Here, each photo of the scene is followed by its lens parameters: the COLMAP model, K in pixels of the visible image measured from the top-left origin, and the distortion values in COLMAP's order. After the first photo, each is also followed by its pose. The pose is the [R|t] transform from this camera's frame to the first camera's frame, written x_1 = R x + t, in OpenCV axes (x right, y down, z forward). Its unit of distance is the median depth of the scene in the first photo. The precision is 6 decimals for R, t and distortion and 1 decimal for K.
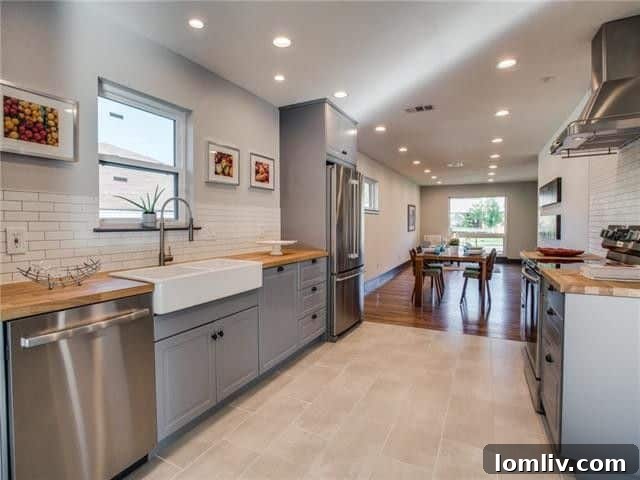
lens RADIAL K [[309.4, 0, 317.7], [0, 309.4, 237.7], [0, 0, 1]] dist [-0.035800, 0.000642]
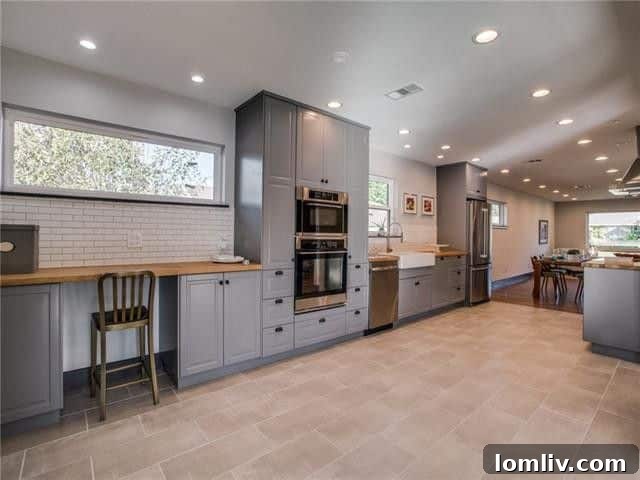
lens RADIAL K [[309.4, 0, 325.8], [0, 309.4, 234.1], [0, 0, 1]] dist [-0.035800, 0.000642]
pose [[0.933537, 0.013487, -0.358227, -0.087417], [-0.031574, 0.998502, -0.044689, 0.045661], [0.357087, 0.053030, 0.932565, -0.827573]]
